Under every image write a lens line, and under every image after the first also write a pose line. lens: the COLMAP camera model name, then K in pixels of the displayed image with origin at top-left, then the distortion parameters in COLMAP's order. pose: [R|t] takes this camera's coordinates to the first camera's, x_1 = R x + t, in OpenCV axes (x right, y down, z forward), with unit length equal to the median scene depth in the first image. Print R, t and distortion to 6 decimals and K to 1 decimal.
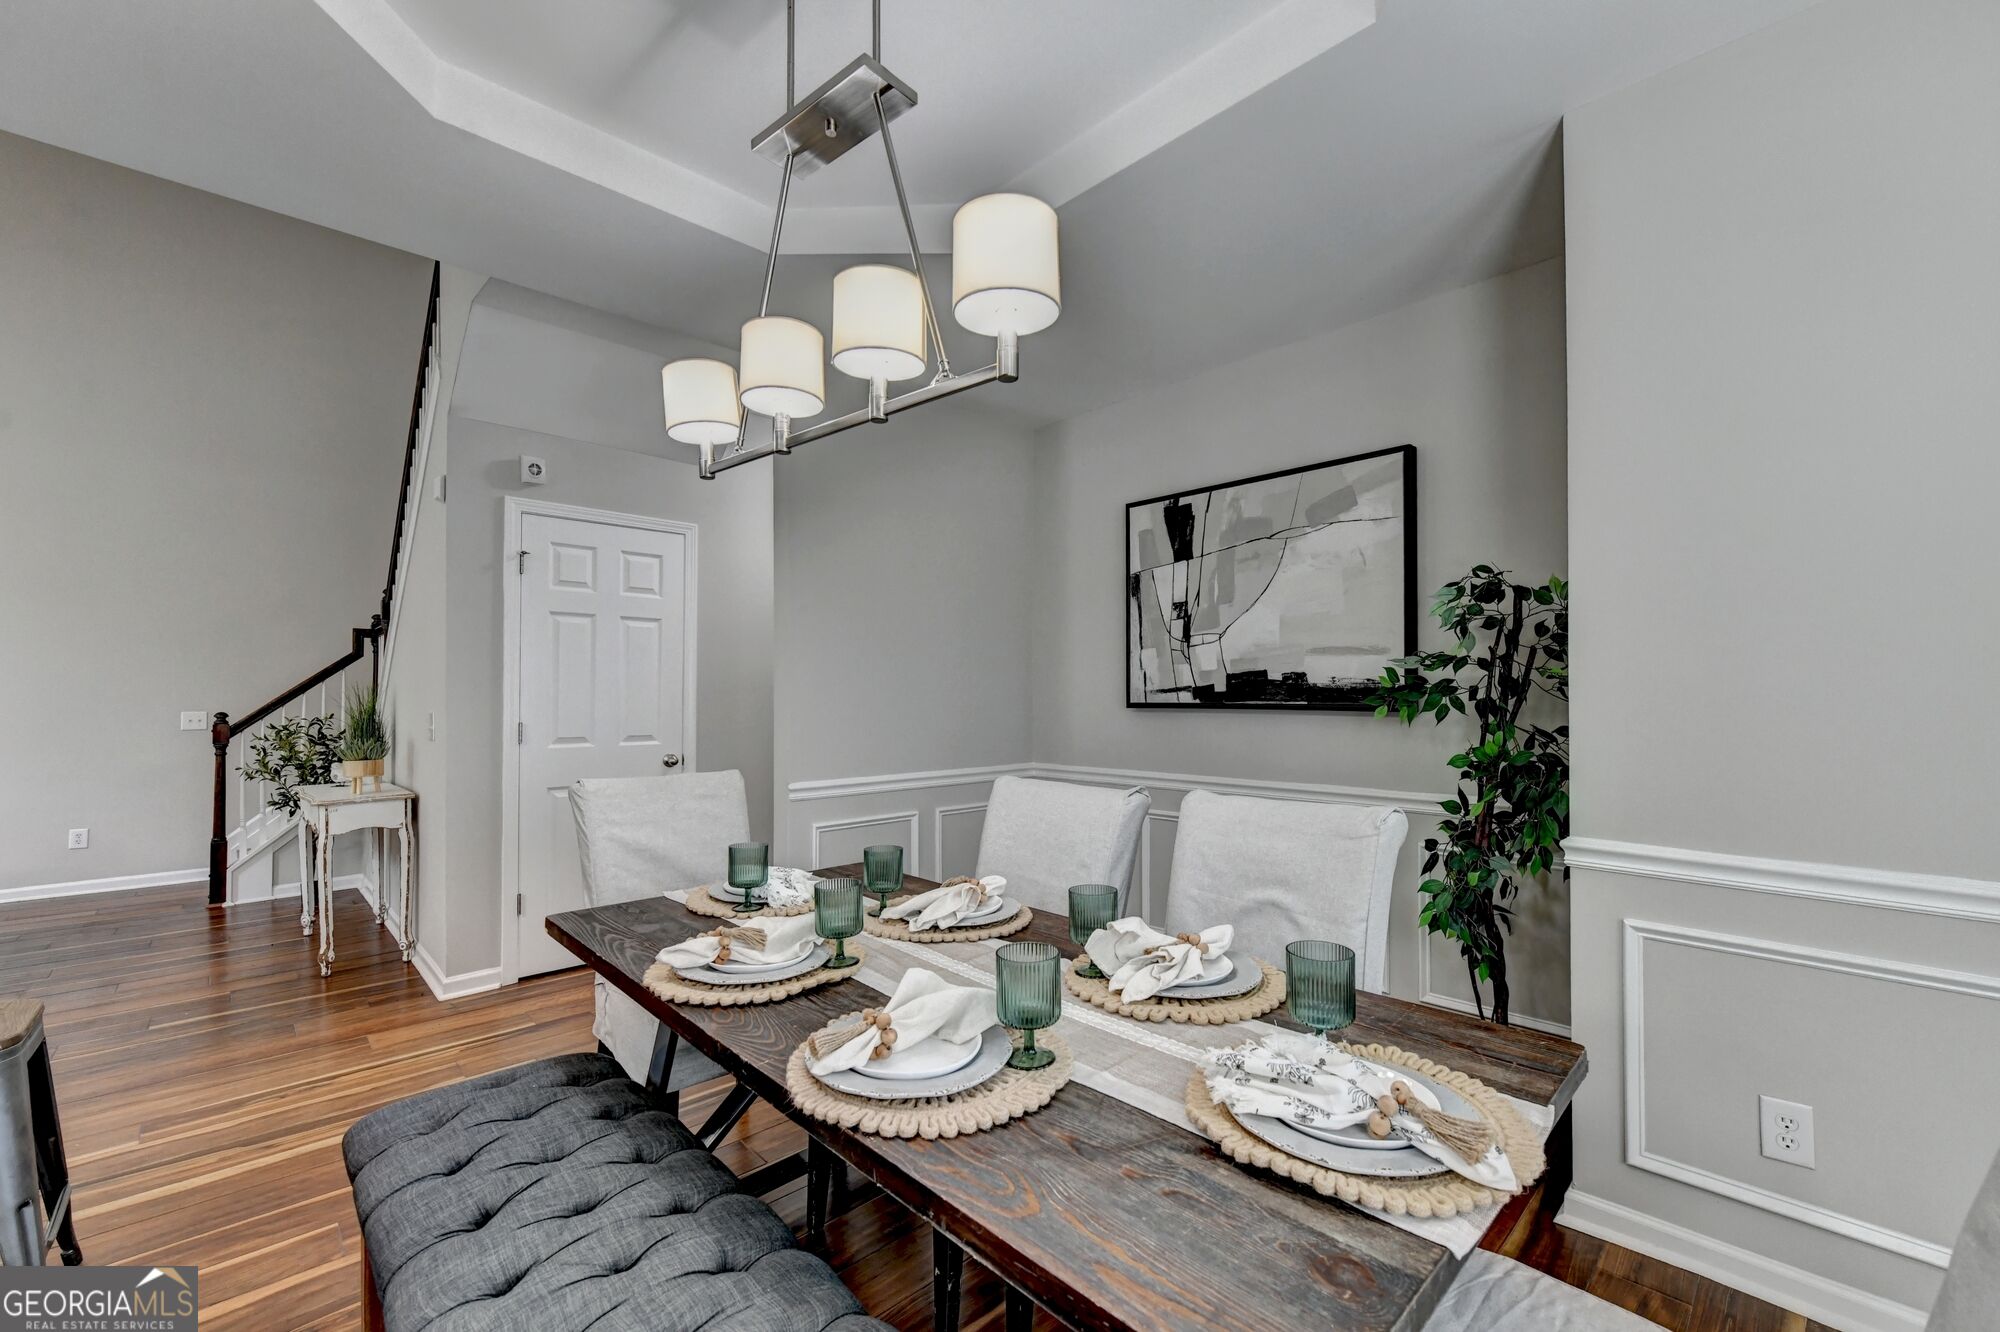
lens RADIAL K [[810.4, 0, 1014.1], [0, 810.4, 684.9], [0, 0, 1]] dist [-0.003119, -0.002306]
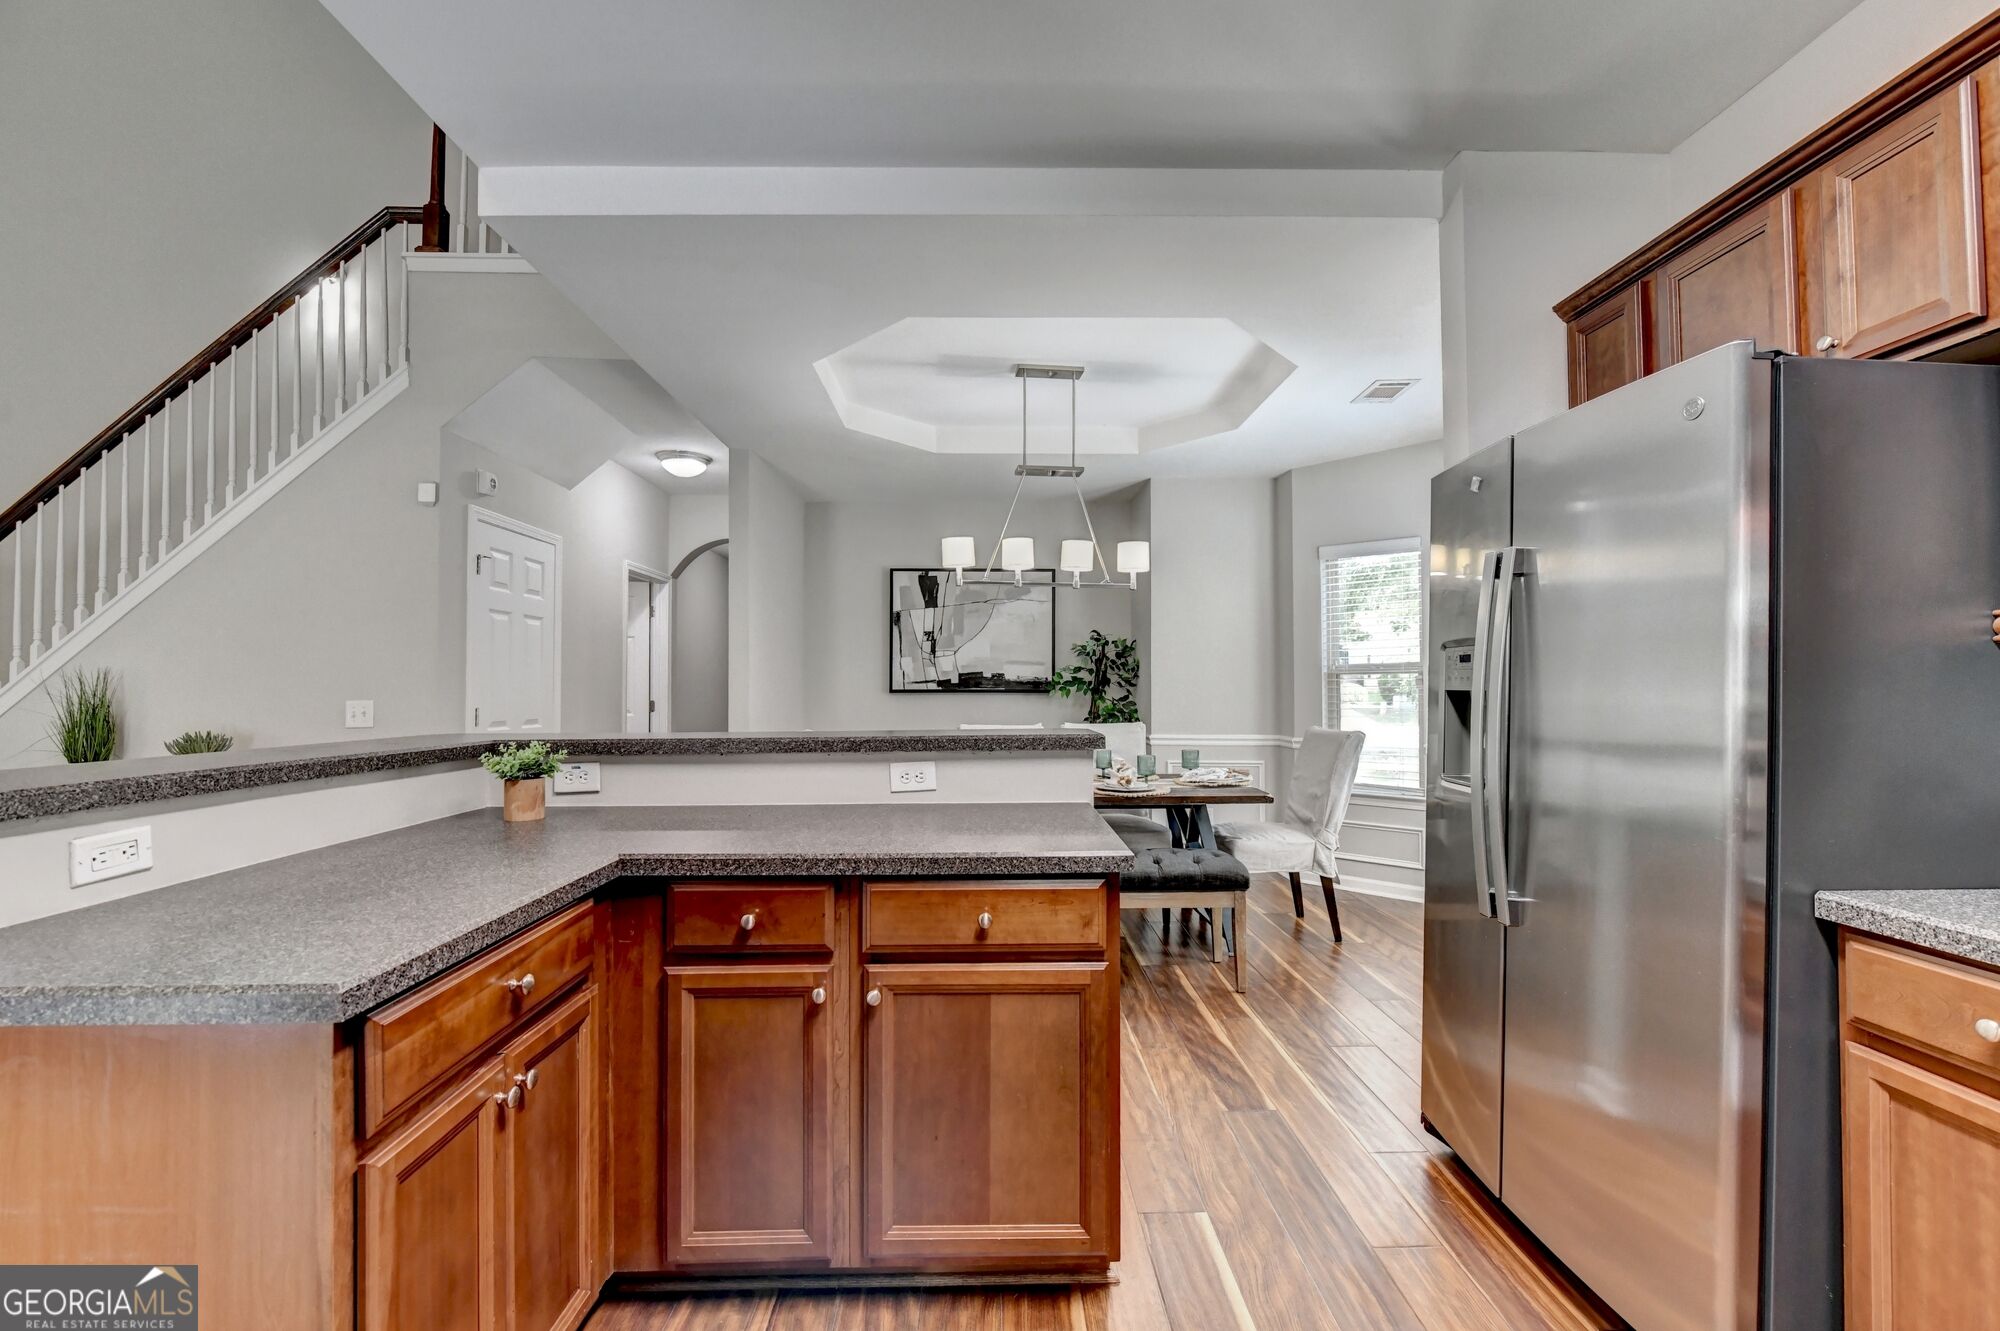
lens RADIAL K [[799.9, 0, 998.9], [0, 799.9, 672.9], [0, 0, 1]] dist [-0.010978, 0.000652]
pose [[0.681959, 0.013640, 0.731263, -0.967558], [-0.007222, 0.999903, -0.011916, 0.006670], [-0.731355, 0.002845, 0.681991, -0.290419]]
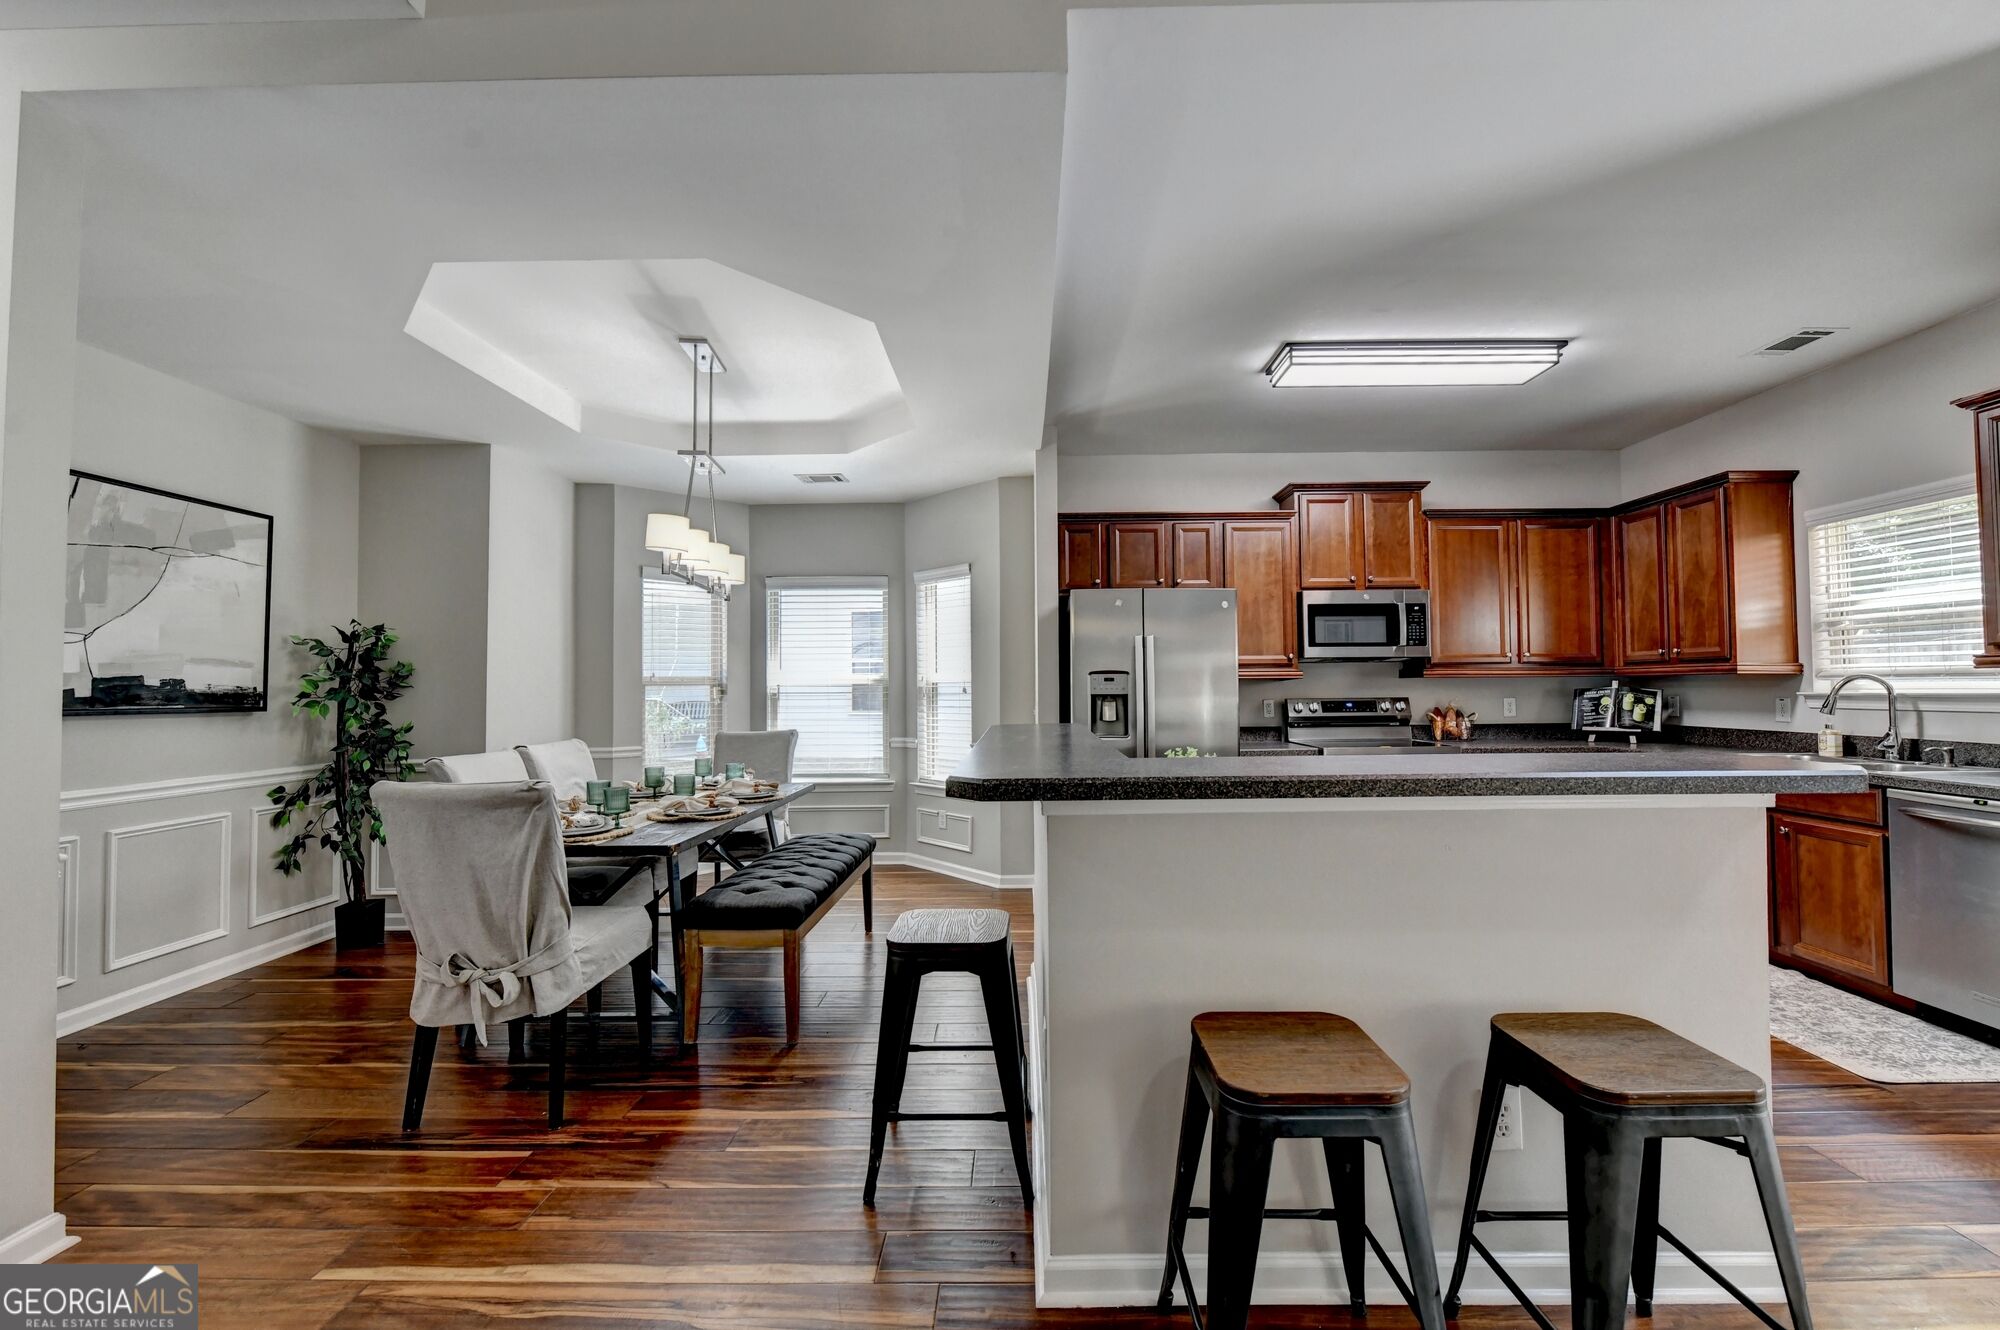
lens RADIAL K [[799.9, 0, 1007.8], [0, 799.9, 662.9], [0, 0, 1]] dist [-0.010978, 0.000652]
pose [[-0.707325, 0.033627, 0.706088, -1.100266], [0.005624, 0.999104, -0.041948, 0.013000], [-0.706866, -0.025700, -0.706881, 0.870148]]
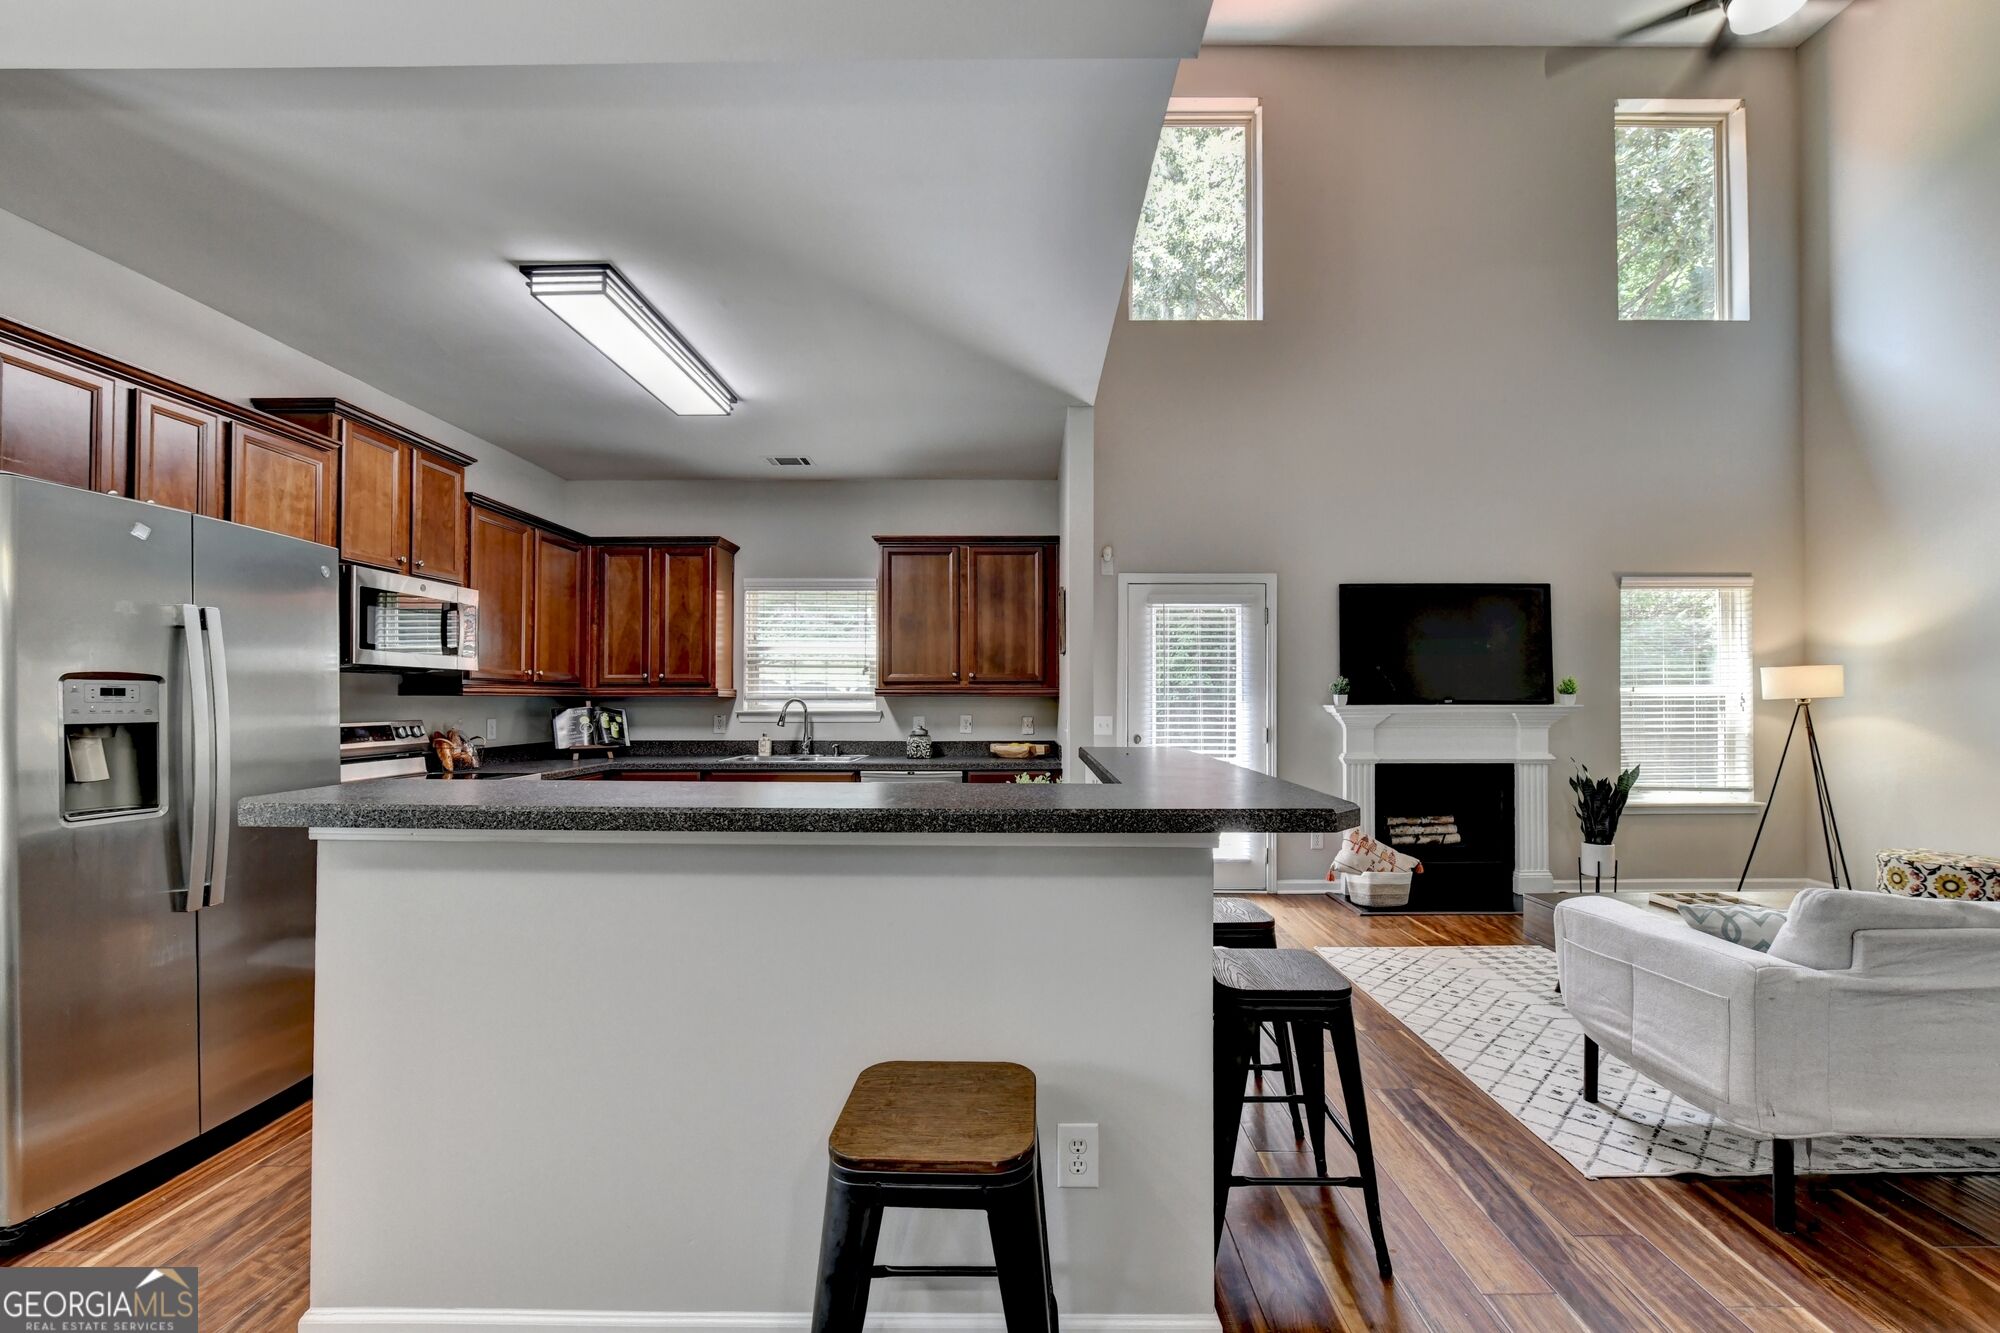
lens RADIAL K [[810.4, 0, 1020.2], [0, 810.4, 691.8], [0, 0, 1]] dist [-0.003119, -0.002306]
pose [[-0.696069, -0.000721, -0.717974, -0.350064], [0.011359, 0.999863, -0.012016, 0.001801], [0.717885, -0.016520, -0.695966, 0.750120]]
